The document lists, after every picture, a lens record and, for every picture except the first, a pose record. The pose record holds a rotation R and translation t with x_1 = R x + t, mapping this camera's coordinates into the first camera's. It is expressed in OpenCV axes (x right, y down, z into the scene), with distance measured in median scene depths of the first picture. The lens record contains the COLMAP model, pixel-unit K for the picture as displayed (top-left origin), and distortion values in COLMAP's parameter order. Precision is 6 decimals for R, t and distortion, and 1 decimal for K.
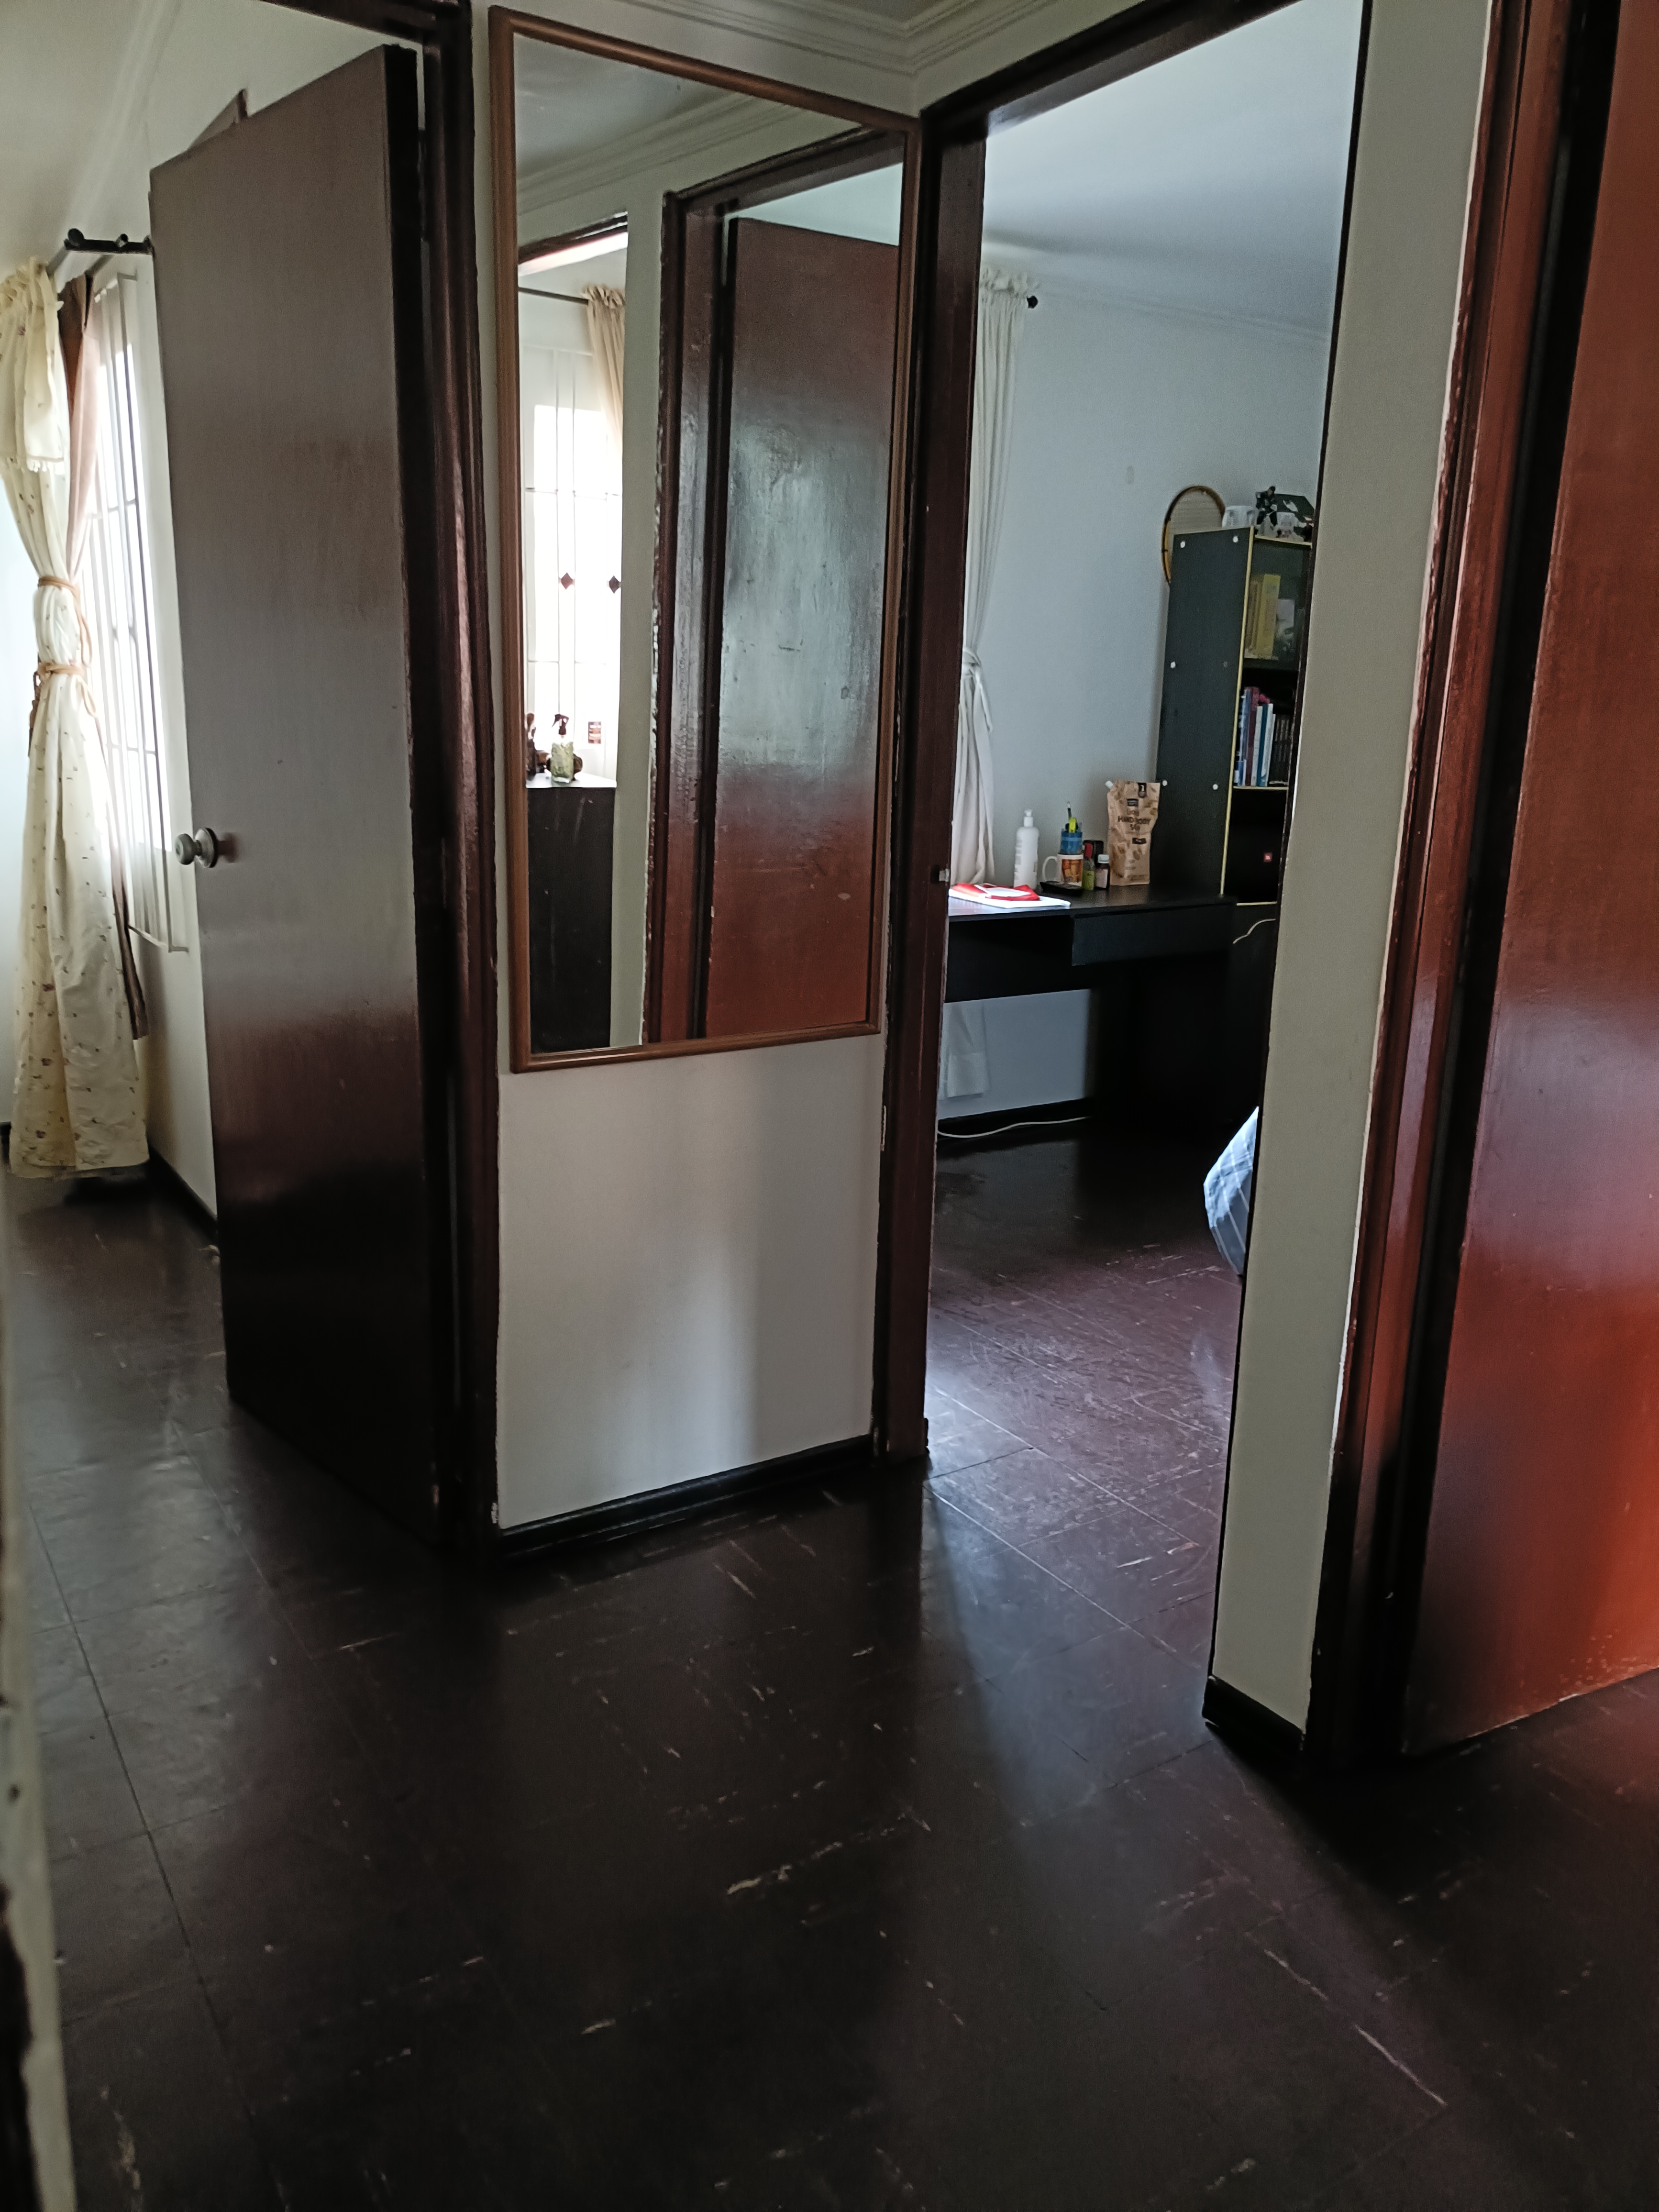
lens RADIAL K [[1599.3, 0, 826.9], [0, 1599.3, 1099.1], [0, 0, 1]] dist [0.038613, -0.031957]
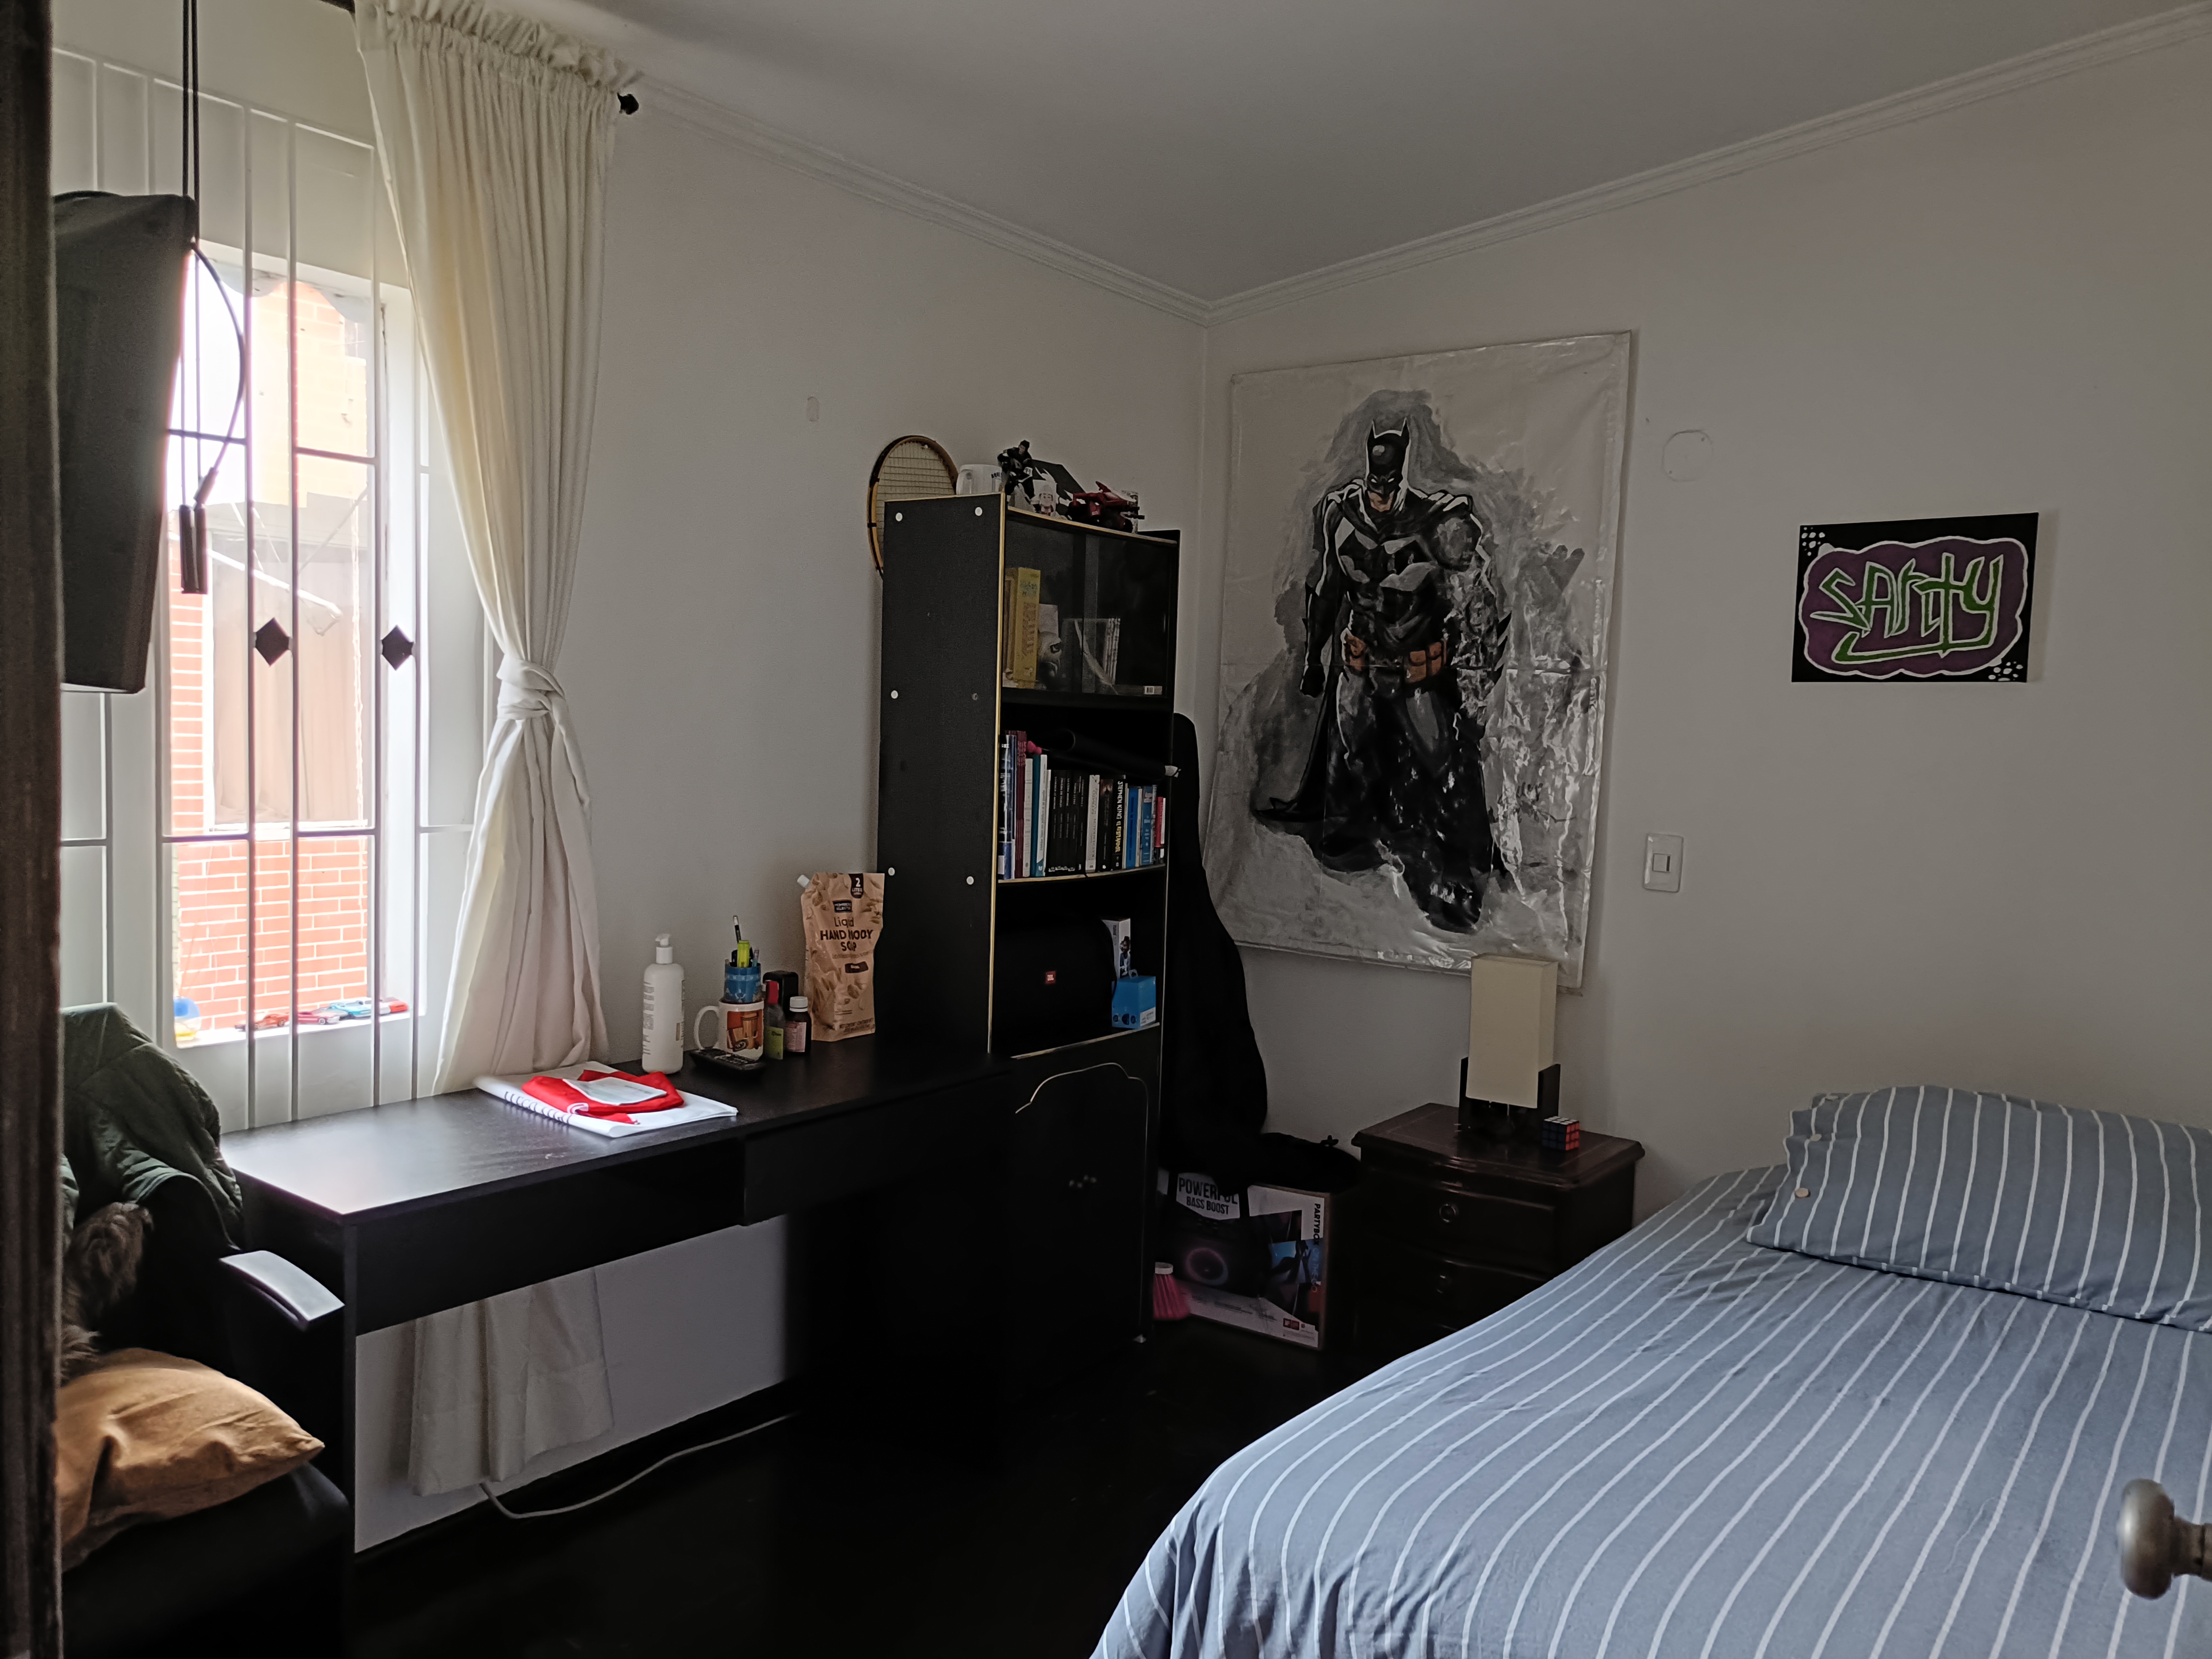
lens RADIAL K [[1599.3, 0, 1098.7], [0, 1599.3, 827.6], [0, 0, 1]] dist [0.038613, -0.031957]
pose [[0.943201, -0.015996, 0.331837, 0.079497], [0.070884, 0.985530, -0.153970, -0.113998], [-0.324573, 0.168746, 0.930687, 0.387548]]
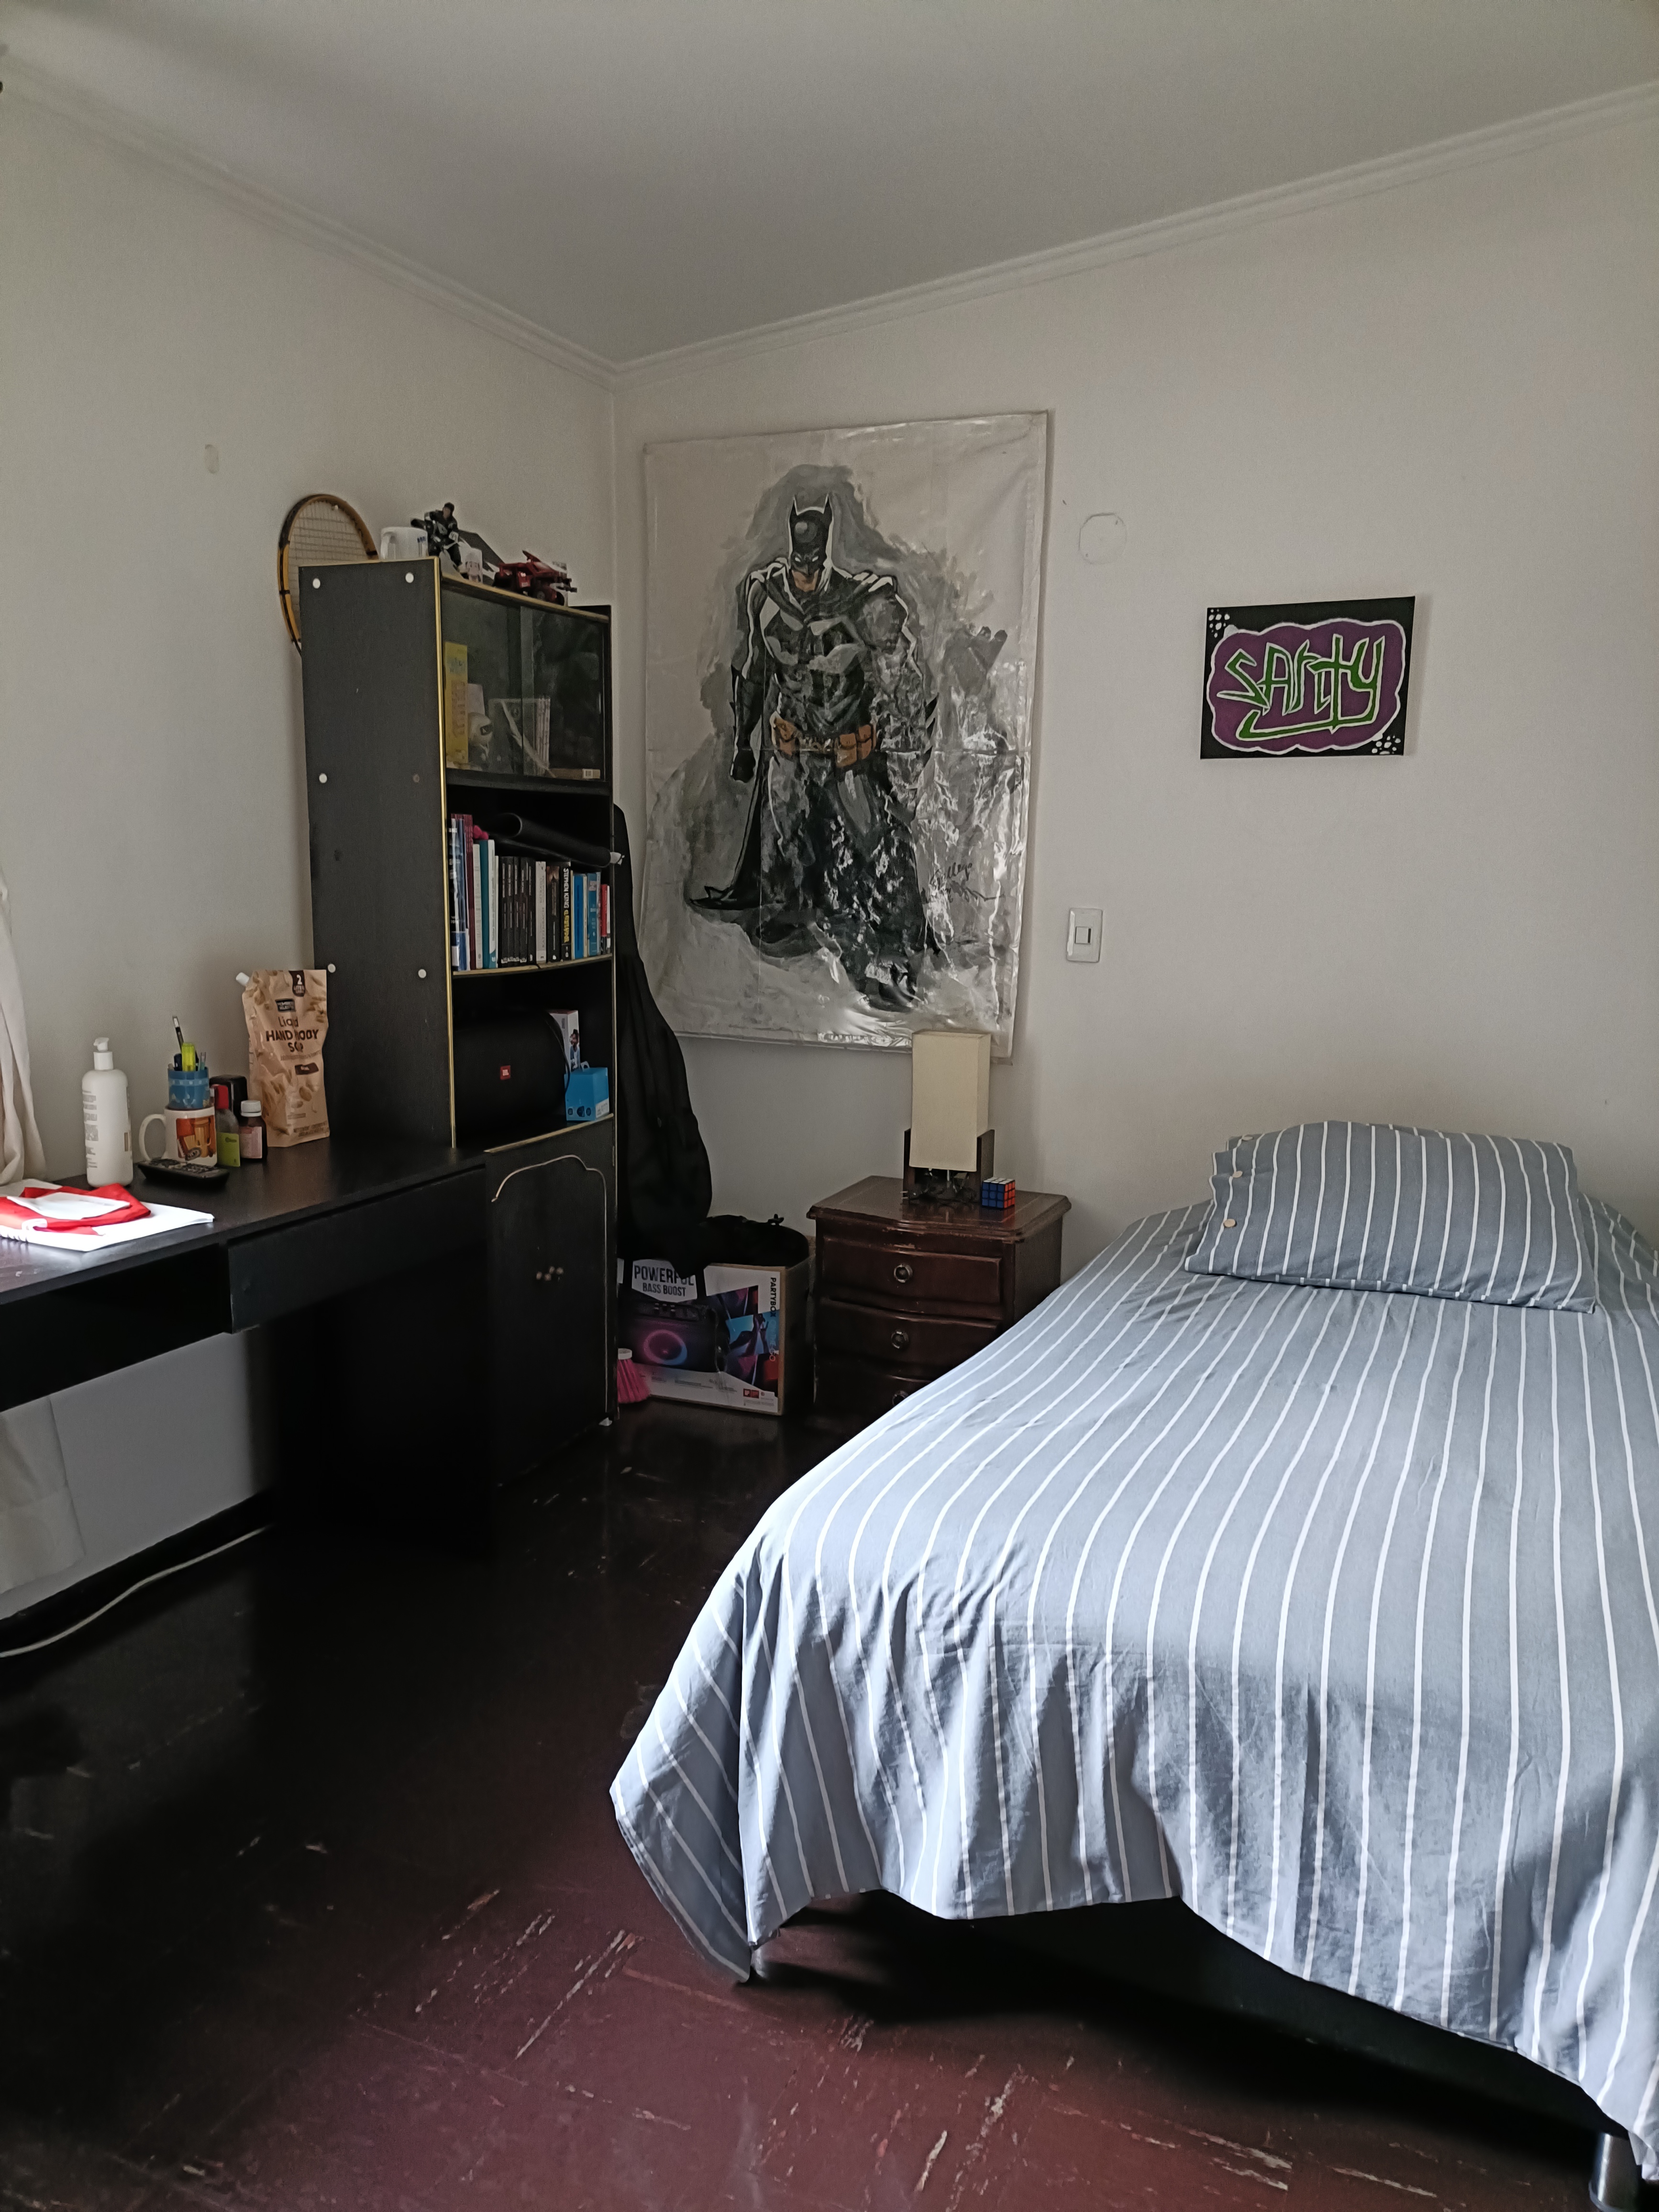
lens RADIAL K [[1599.3, 0, 809.6], [0, 1599.3, 1105.0], [0, 0, 1]] dist [0.038613, -0.031957]
pose [[0.843078, -0.099208, 0.528561, 0.037511], [0.135383, 0.990337, -0.030061, -0.106407], [-0.520472, 0.096902, 0.848363, 0.406951]]
